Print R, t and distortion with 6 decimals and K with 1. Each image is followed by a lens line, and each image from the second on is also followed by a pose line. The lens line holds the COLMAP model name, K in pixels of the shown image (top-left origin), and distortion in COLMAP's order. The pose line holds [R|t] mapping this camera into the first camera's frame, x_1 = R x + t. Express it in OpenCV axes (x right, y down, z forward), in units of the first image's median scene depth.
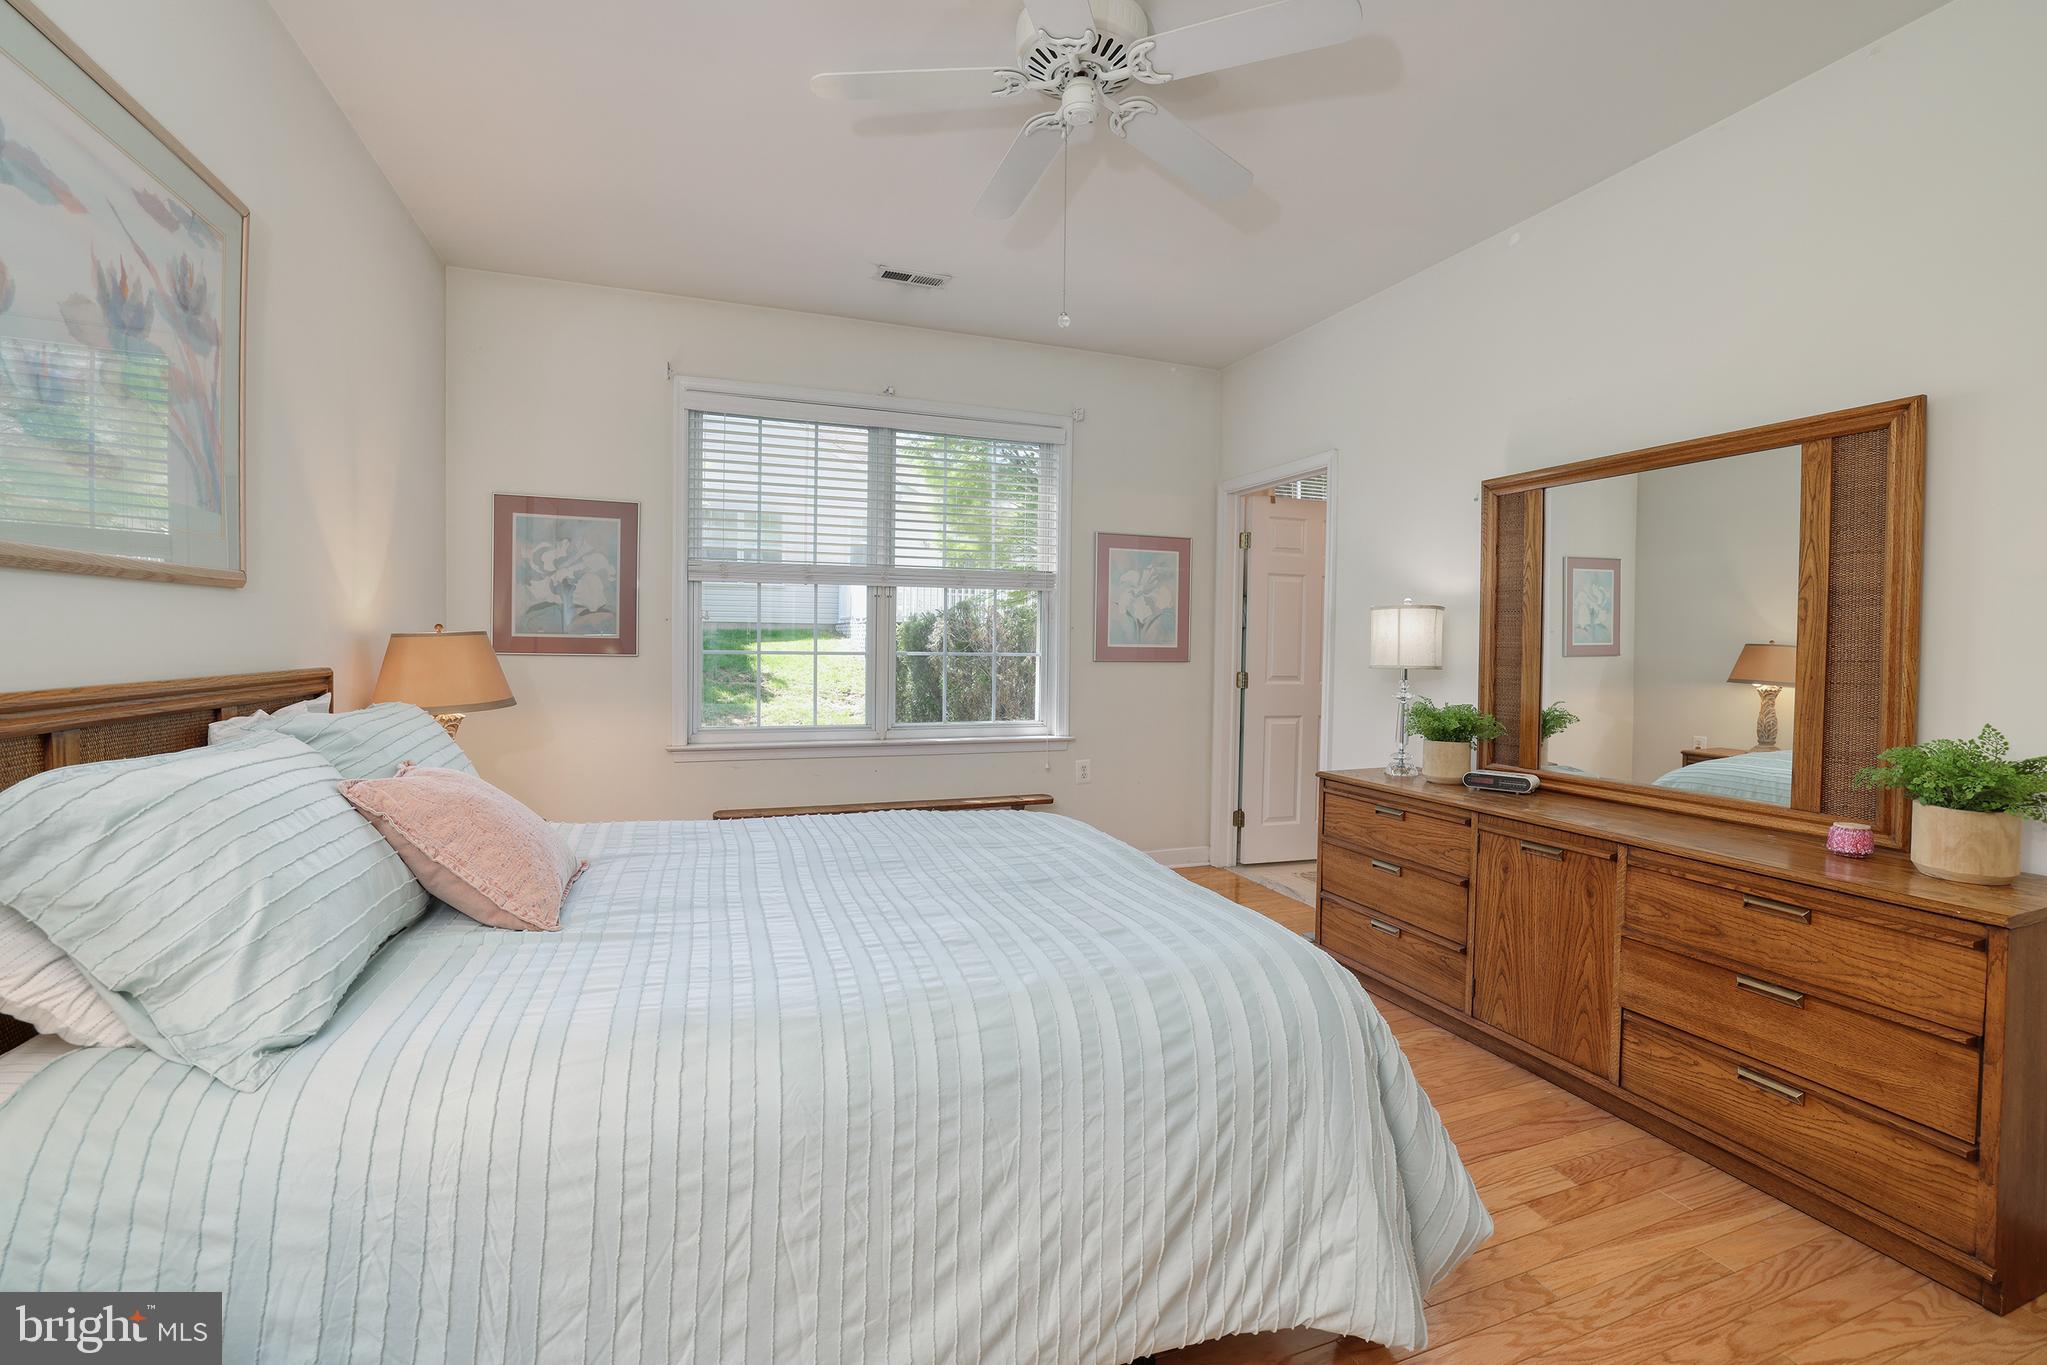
lens RADIAL K [[878.5, 0, 1027.5], [0, 878.5, 669.9], [0, 0, 1]] dist [-0.045224, 0.014791]
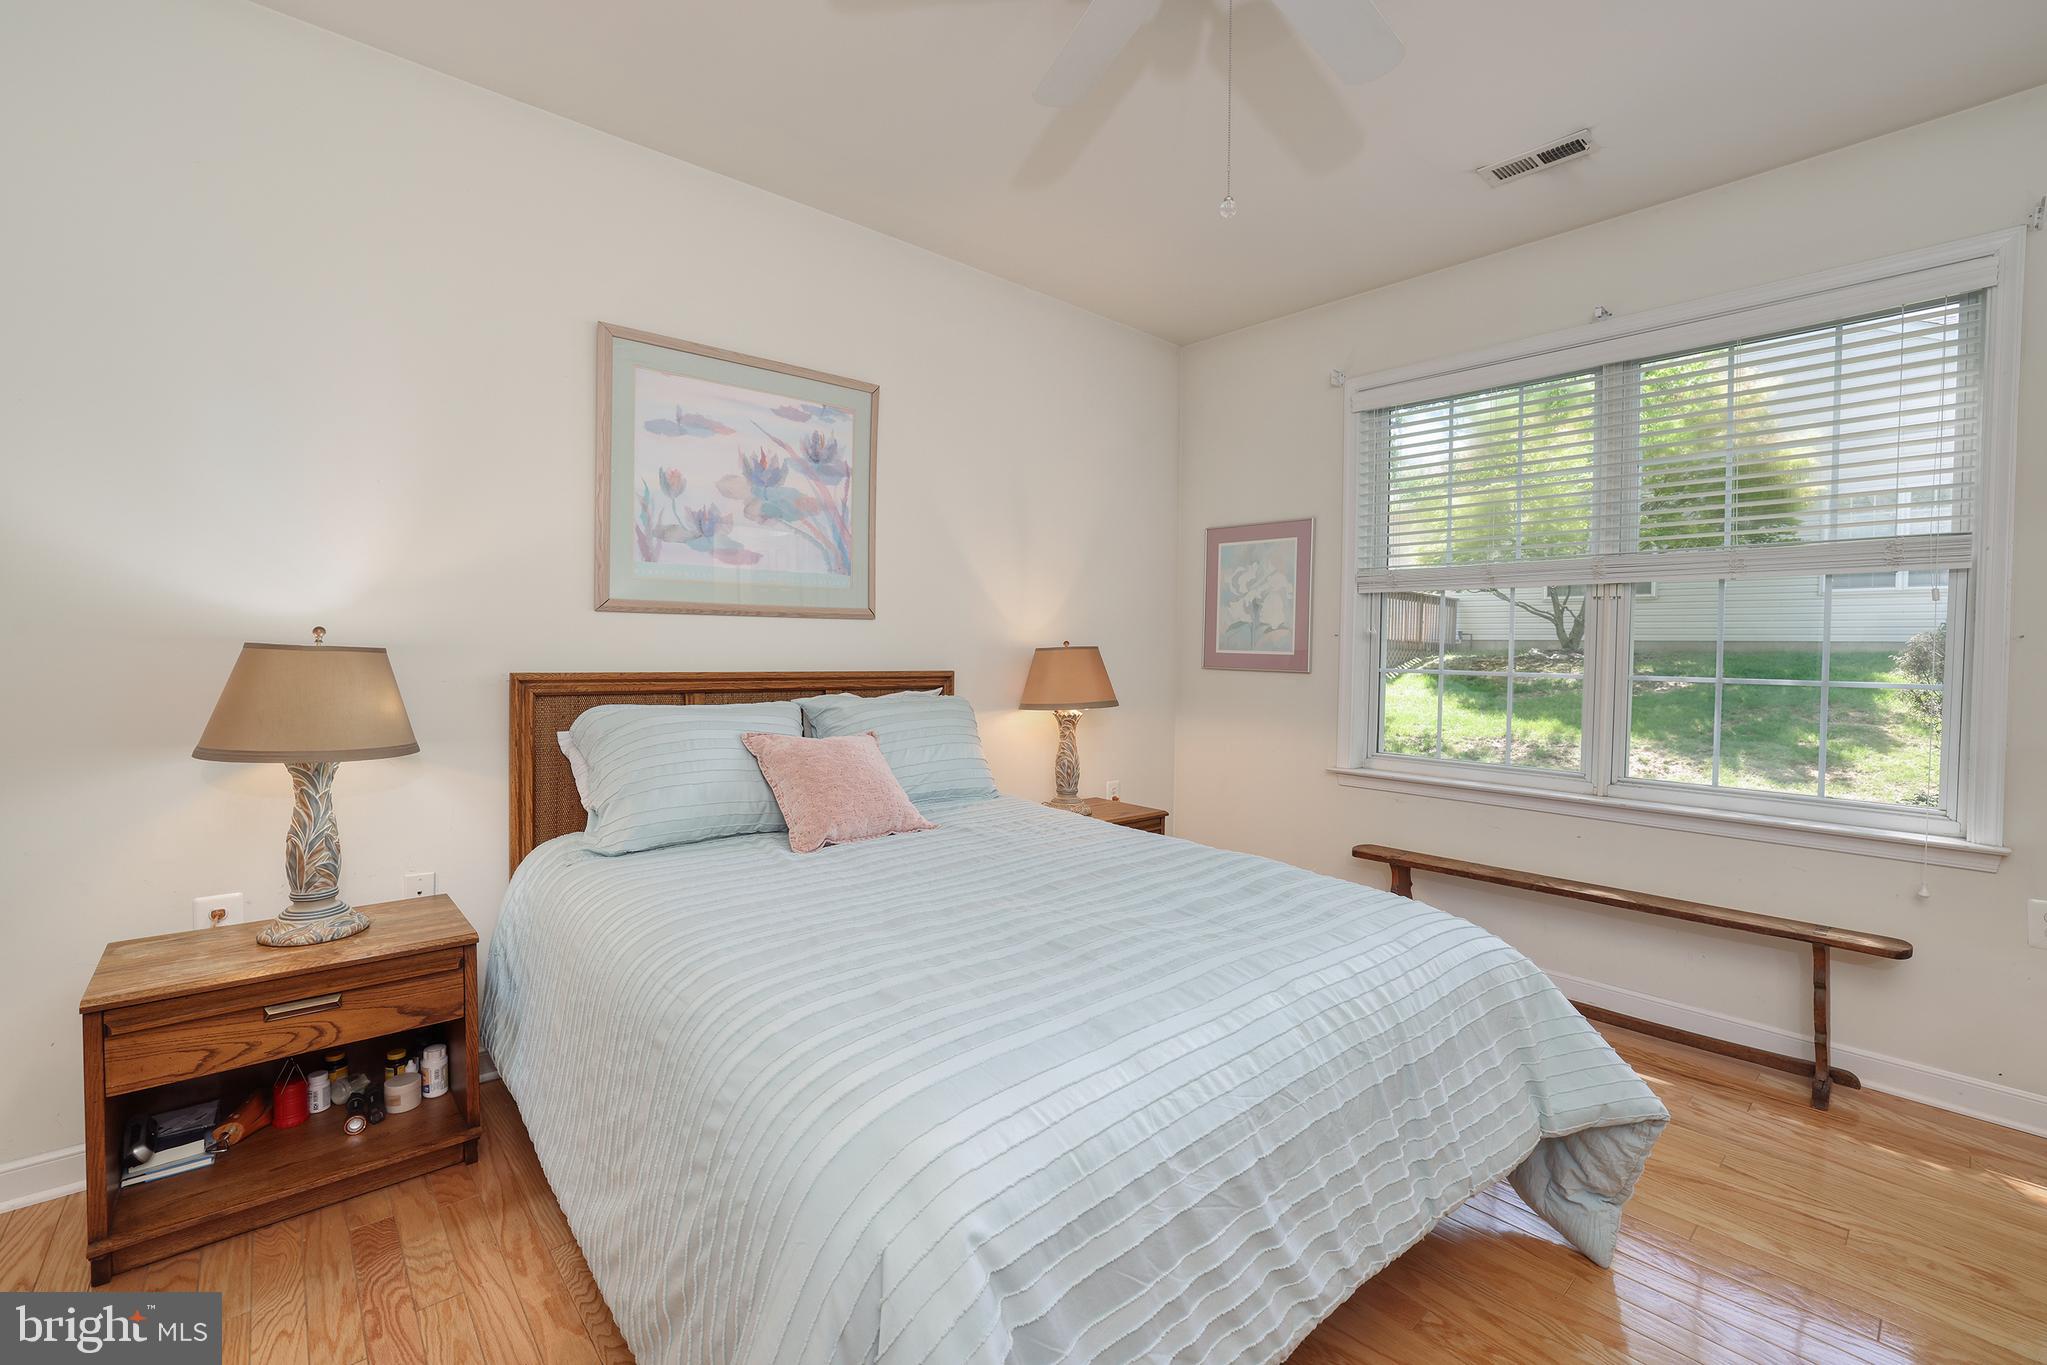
lens RADIAL K [[878.5, 0, 1027.5], [0, 878.5, 669.9], [0, 0, 1]] dist [-0.045224, 0.014791]
pose [[0.343233, 0.014989, -0.939131, 0.400062], [-0.042260, 0.999107, 0.000501, -0.005699], [0.938299, 0.039516, 0.343560, 0.369230]]
